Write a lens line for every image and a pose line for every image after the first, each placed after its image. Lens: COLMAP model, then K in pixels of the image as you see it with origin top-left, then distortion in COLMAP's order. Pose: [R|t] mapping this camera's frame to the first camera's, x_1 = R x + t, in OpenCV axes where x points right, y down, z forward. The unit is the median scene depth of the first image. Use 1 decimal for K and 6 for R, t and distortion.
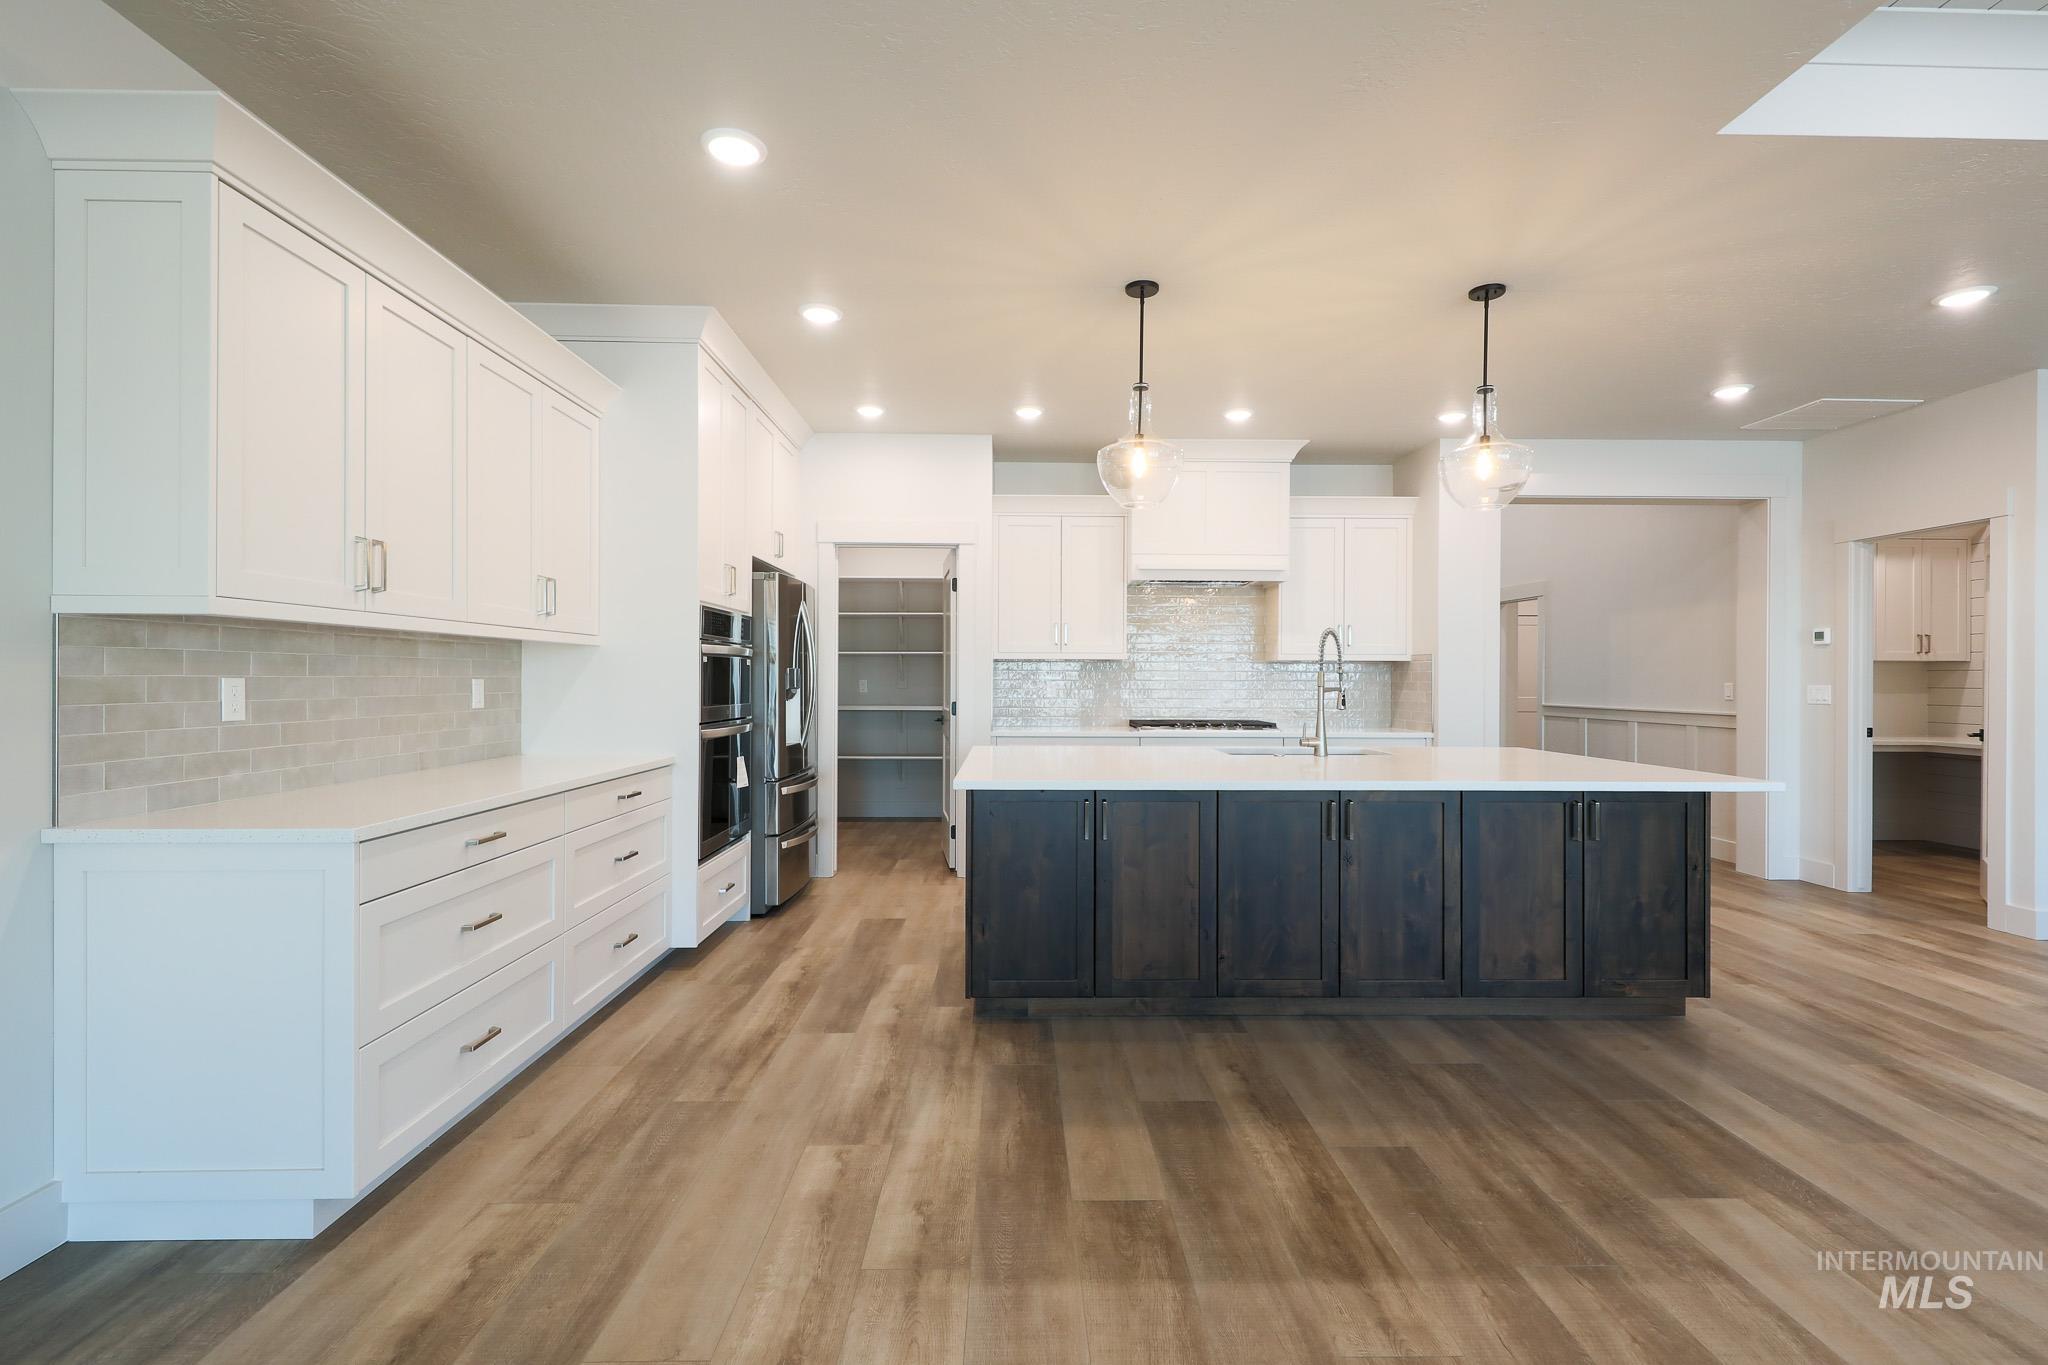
lens RADIAL K [[906.3, 0, 1037.3], [0, 906.3, 584.1], [0, 0, 1]] dist [-0.001047, -0.000287]
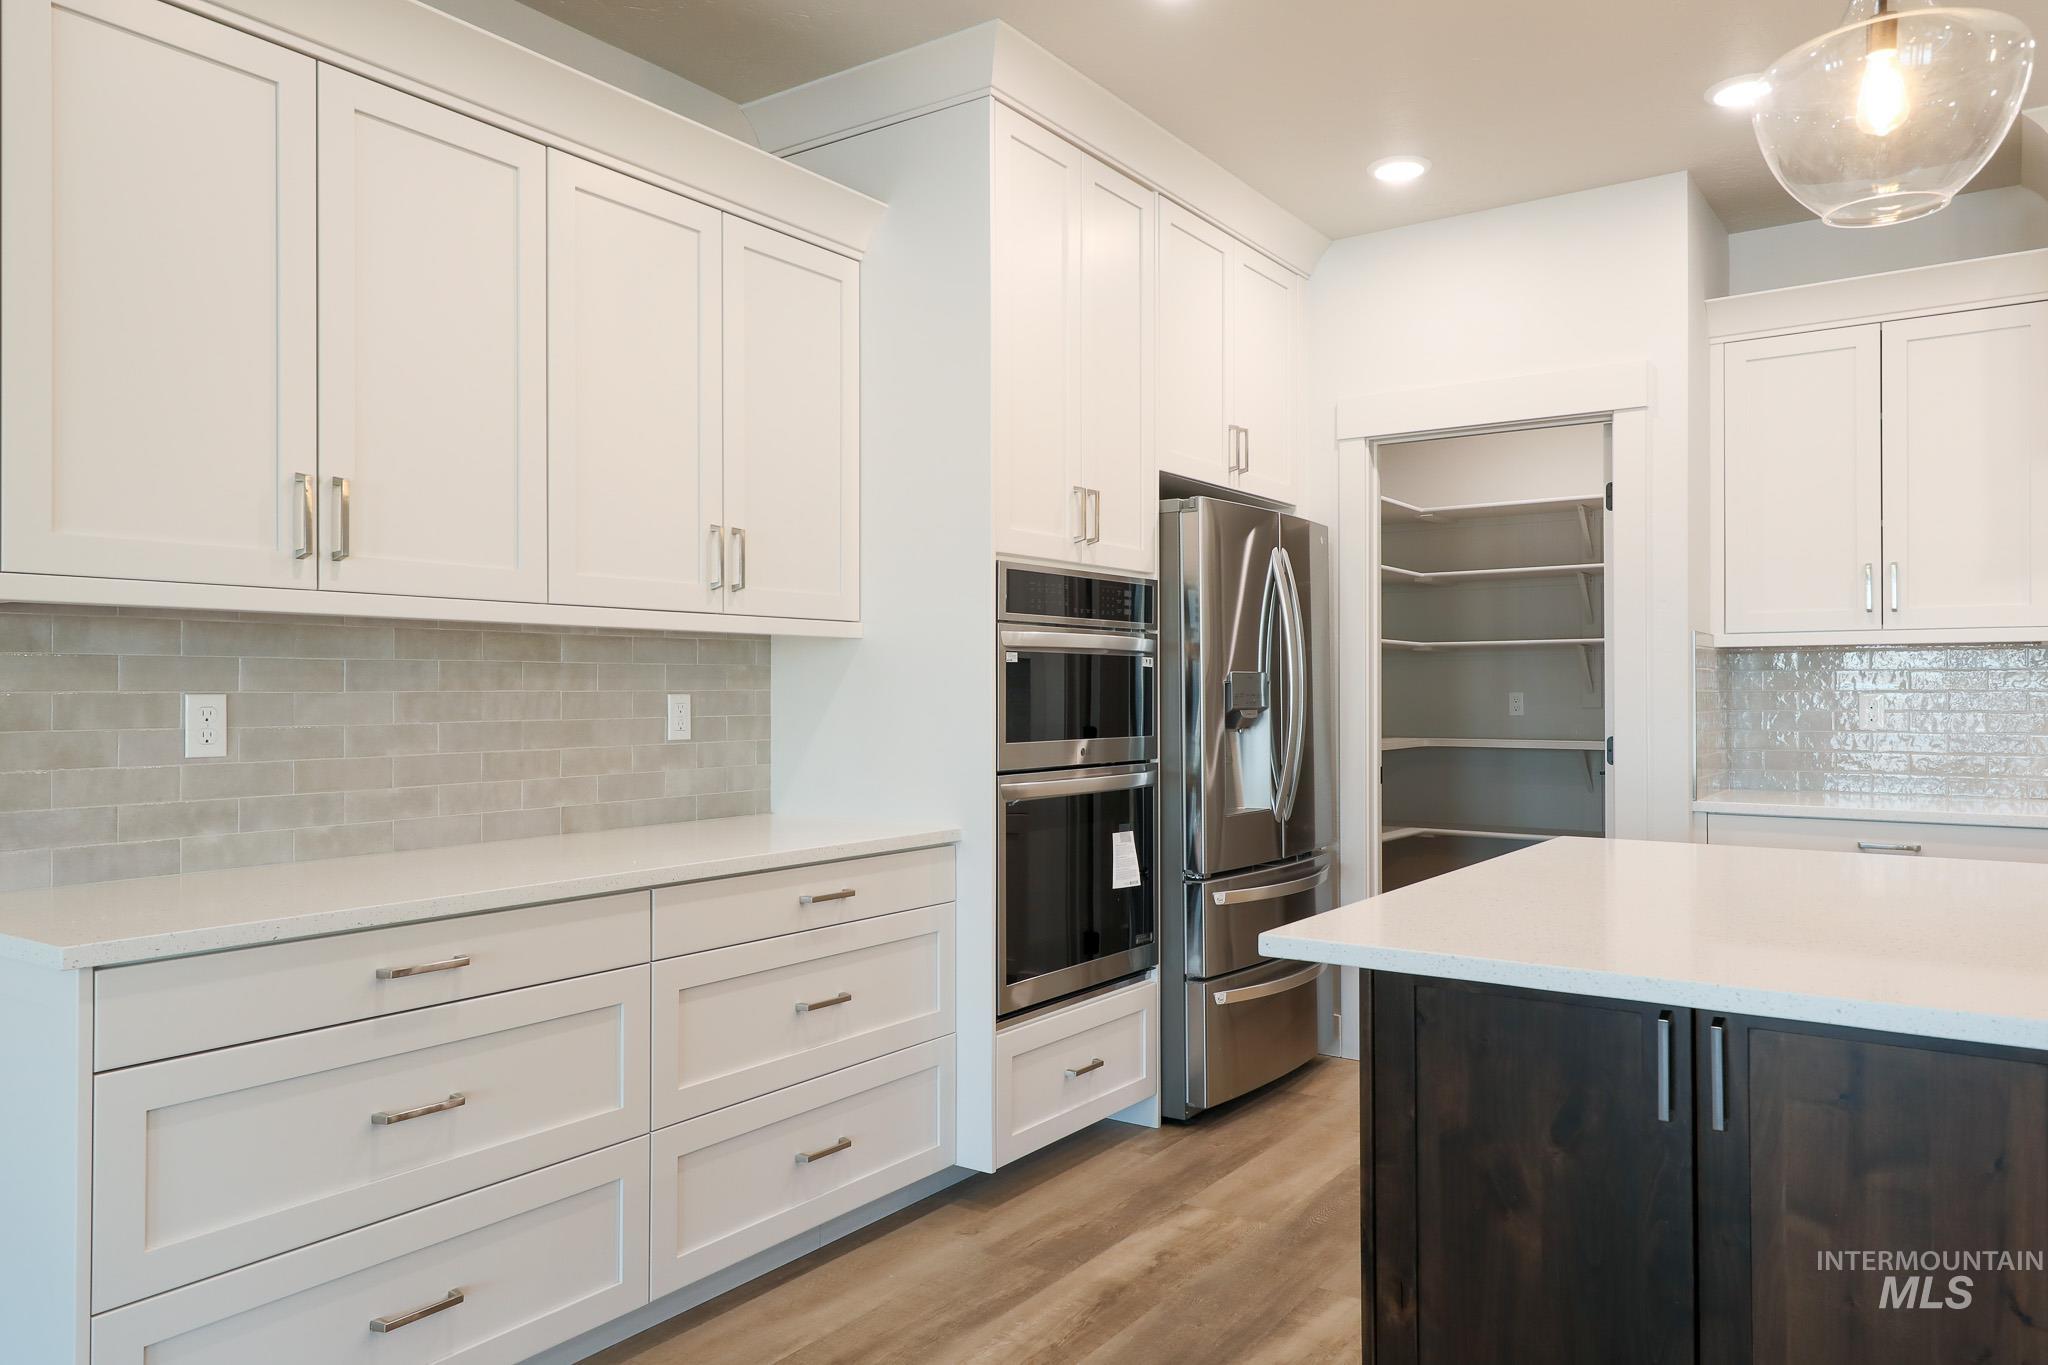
lens RADIAL K [[1400.0, 0, 1022.7], [0, 1400.0, 610.5], [0, 0, 1]] dist [0.008585, 0.000859]
pose [[0.803887, -0.040206, -0.593421, 0.163405], [0.067483, 0.997436, 0.023838, 0.037337], [0.590941, -0.059209, 0.804539, 0.340636]]
